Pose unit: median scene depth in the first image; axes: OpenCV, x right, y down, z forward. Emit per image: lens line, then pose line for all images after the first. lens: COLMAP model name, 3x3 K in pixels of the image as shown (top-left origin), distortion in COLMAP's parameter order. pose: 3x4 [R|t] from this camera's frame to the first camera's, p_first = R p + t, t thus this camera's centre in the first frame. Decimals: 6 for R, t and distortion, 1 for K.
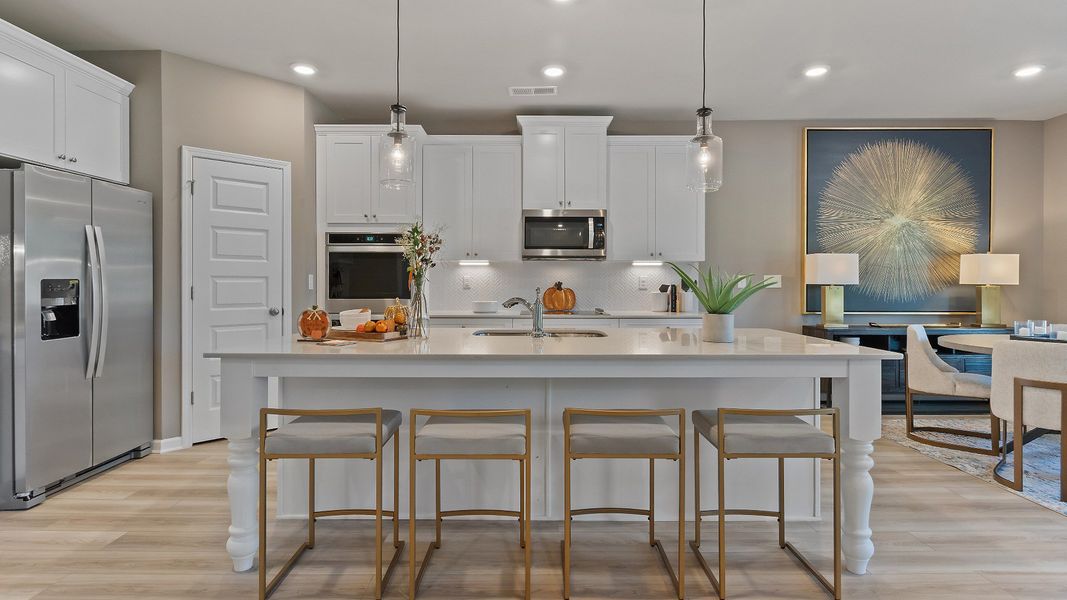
lens RADIAL K [[524.9, 0, 533.8], [0, 524.9, 282.3], [0, 0, 1]] dist [0.002285, -0.002915]
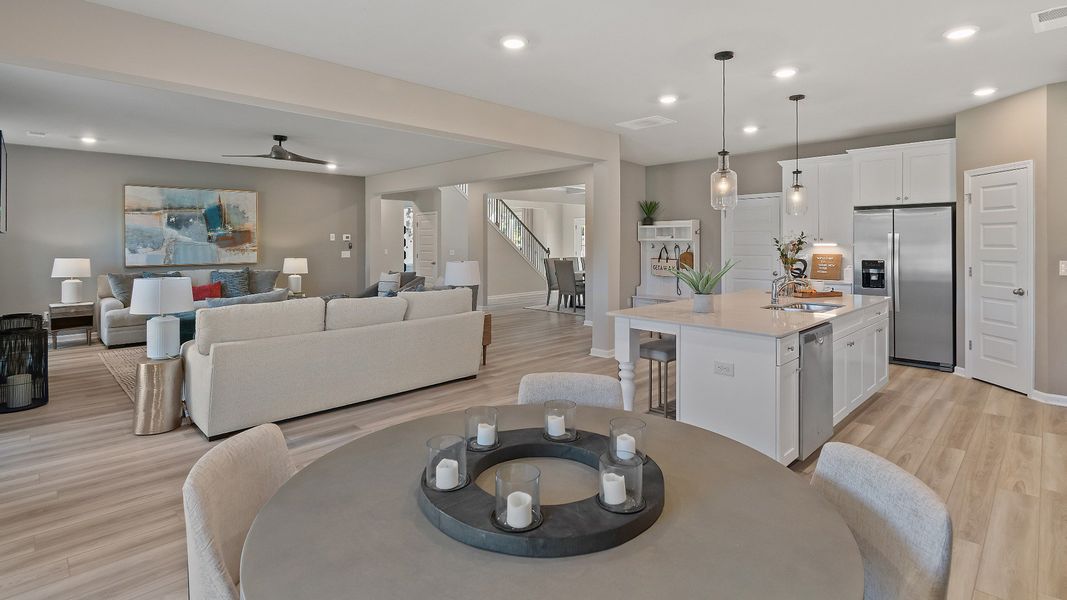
lens RADIAL K [[510.9, 0, 530.5], [0, 510.9, 245.4], [0, 0, 1]] dist [0.000219, -0.003927]
pose [[-0.706880, 0.001767, -0.707331, 0.922370], [-0.000300, 0.999996, 0.002798, -0.042779], [0.707334, 0.002190, -0.706876, 0.887323]]
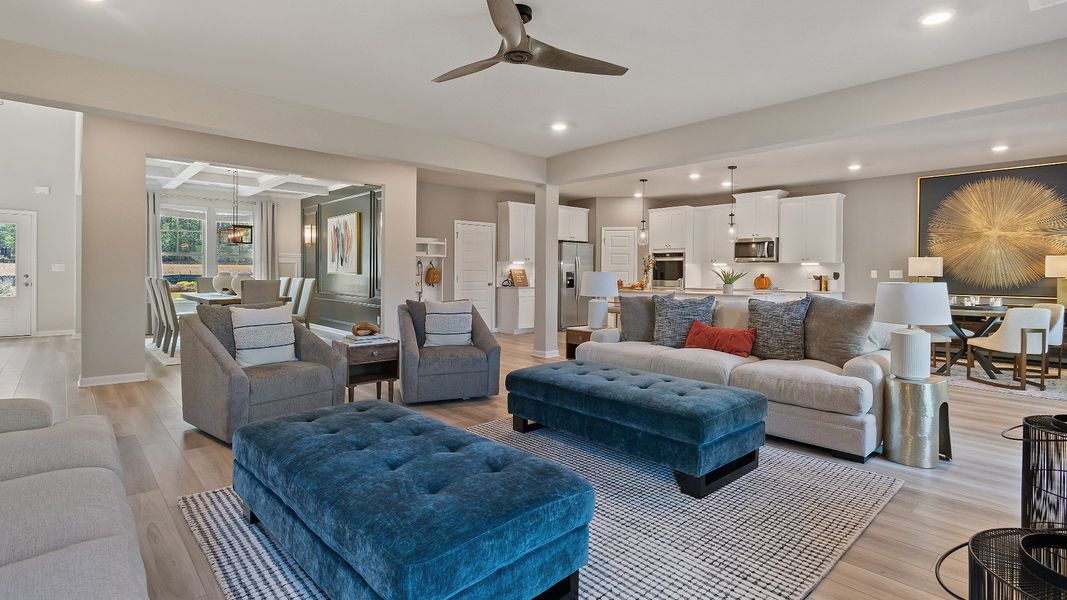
lens RADIAL K [[510.9, 0, 532.2], [0, 510.9, 272.0], [0, 0, 1]] dist [0.000219, -0.003927]
pose [[0.670065, 0.002584, -0.742298, 0.938079], [-0.007877, 0.999962, -0.003630, 0.005929], [0.742261, 0.008280, 0.670060, -0.949426]]
